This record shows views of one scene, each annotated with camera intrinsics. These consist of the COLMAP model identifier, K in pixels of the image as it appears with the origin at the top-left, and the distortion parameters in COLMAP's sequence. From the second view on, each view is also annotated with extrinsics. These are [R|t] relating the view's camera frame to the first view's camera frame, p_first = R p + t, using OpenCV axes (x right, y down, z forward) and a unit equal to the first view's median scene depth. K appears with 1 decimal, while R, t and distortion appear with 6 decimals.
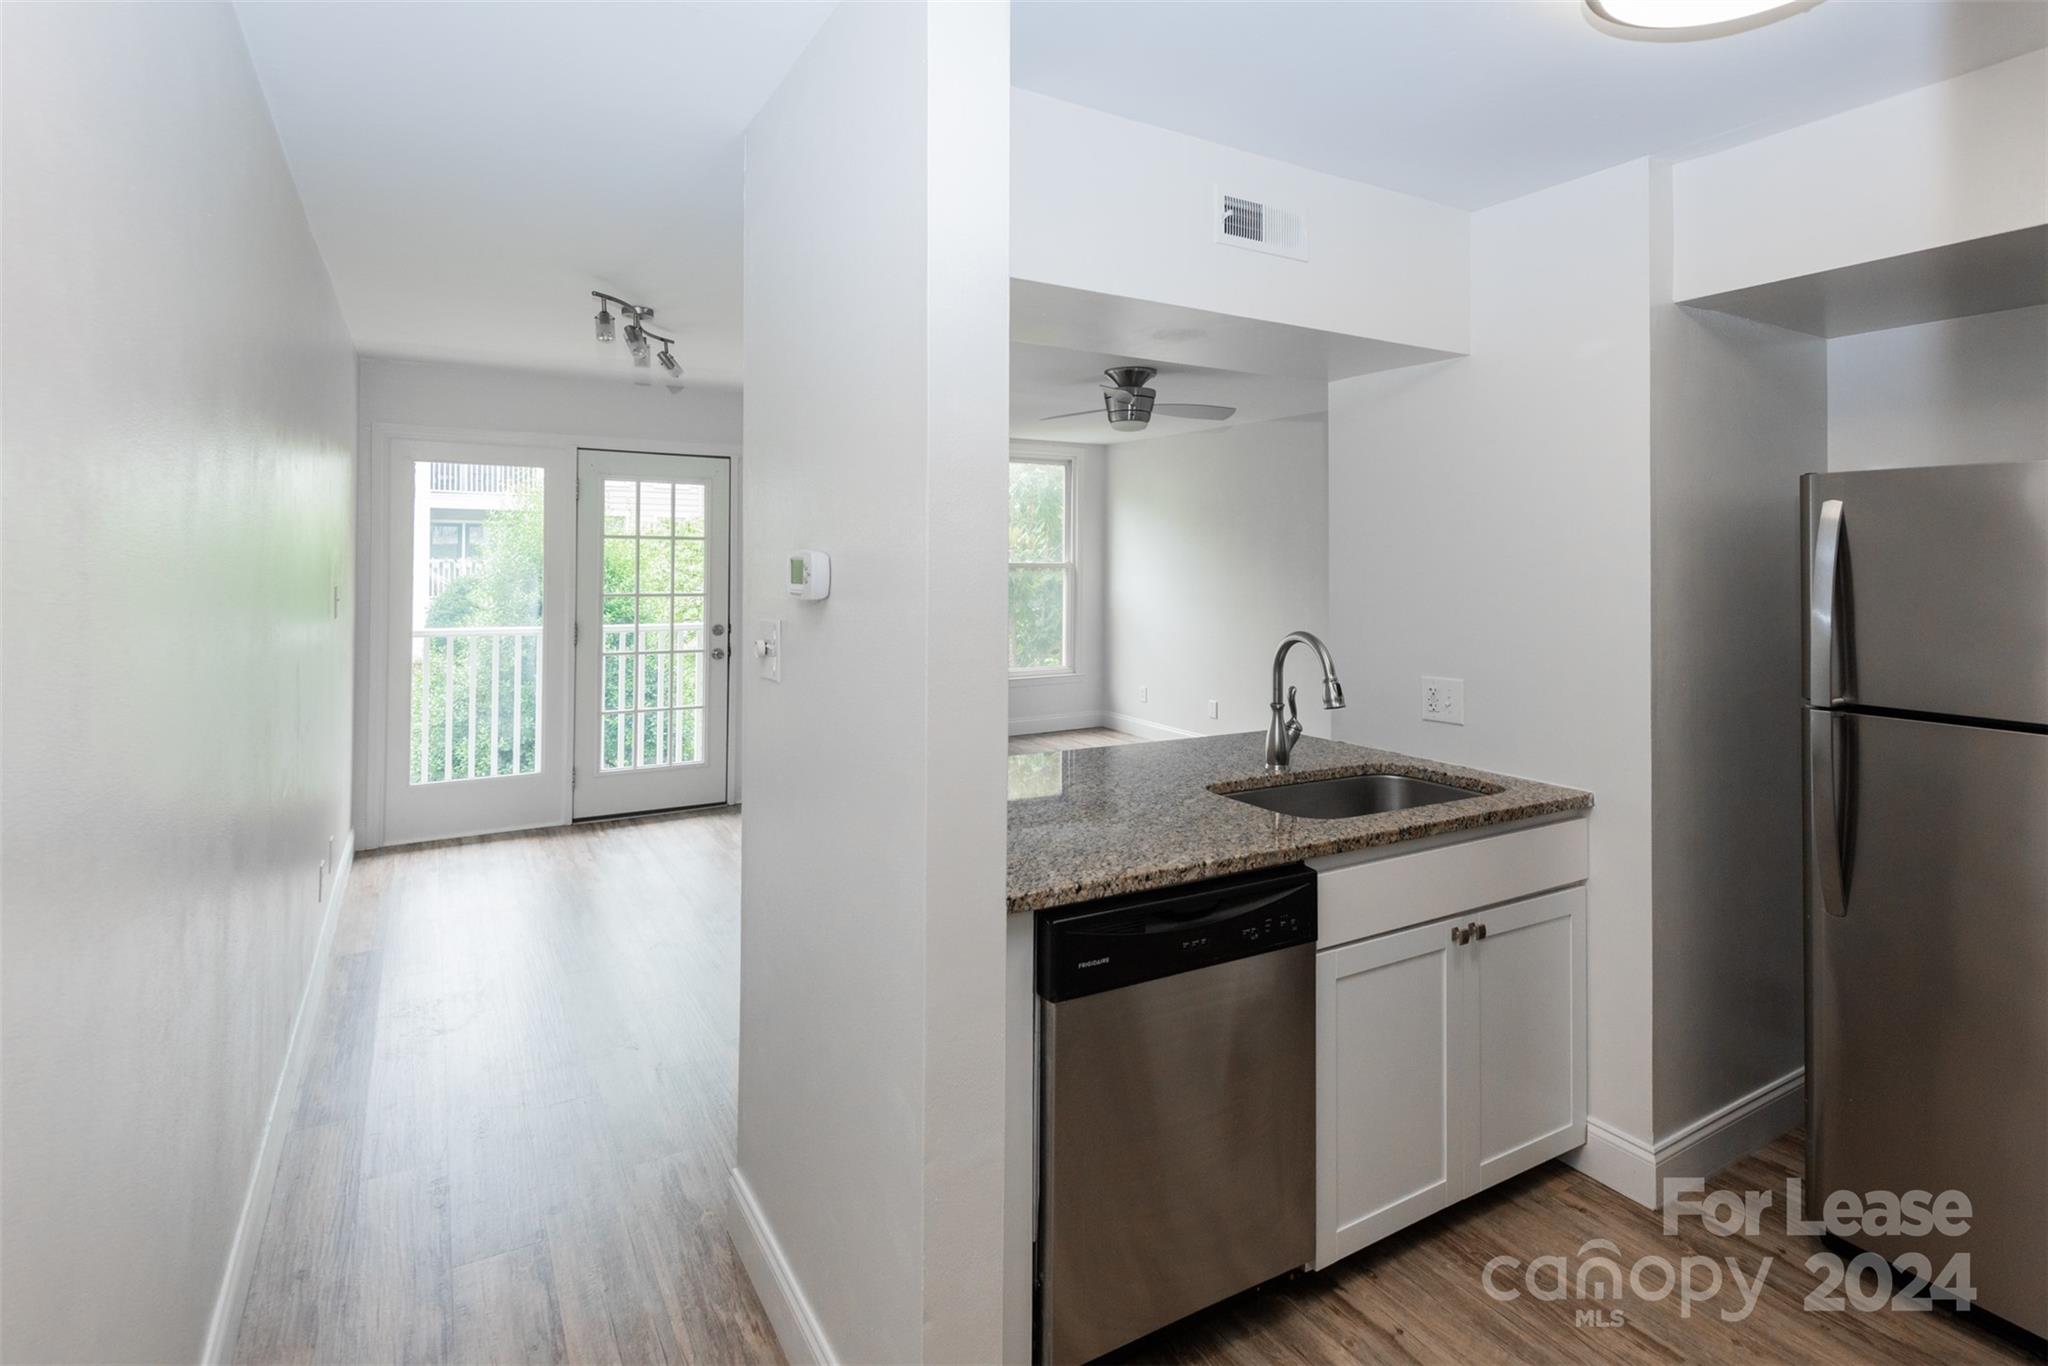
lens RADIAL K [[969.4, 0, 968.1], [0, 969.4, 565.6], [0, 0, 1]] dist [0.081926, -0.000046]
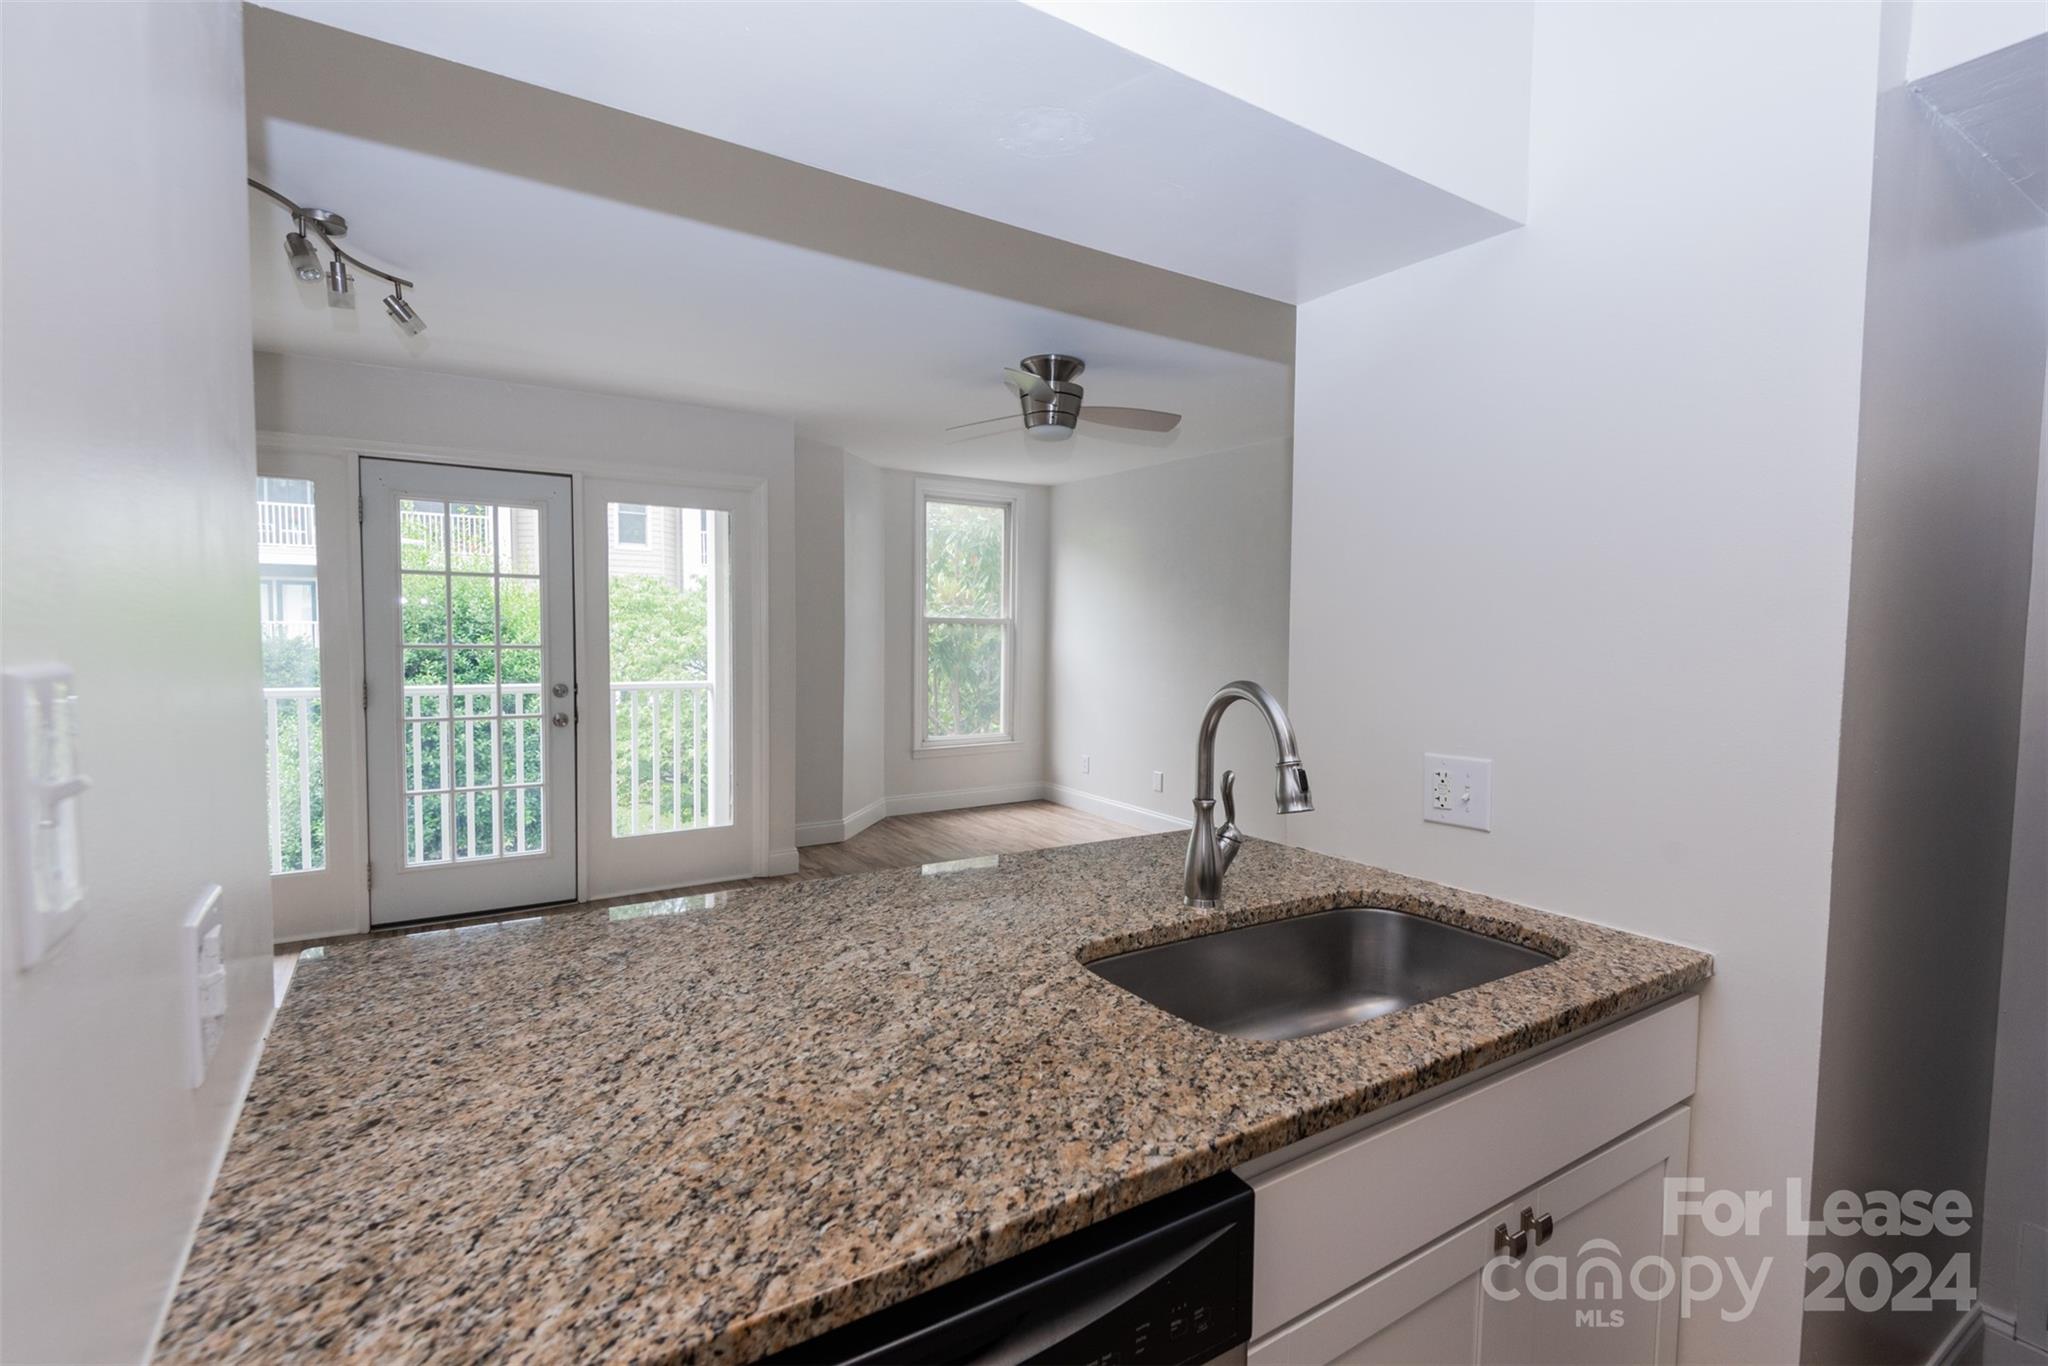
lens RADIAL K [[936.4, 0, 1028.6], [0, 936.4, 683.8], [0, 0, 1]] dist [0.027364, -0.014360]
pose [[0.996471, 0.001625, 0.083921, 0.080737], [-0.006048, 0.998604, 0.052472, 0.019824], [-0.083719, -0.052795, 0.995090, 0.221140]]
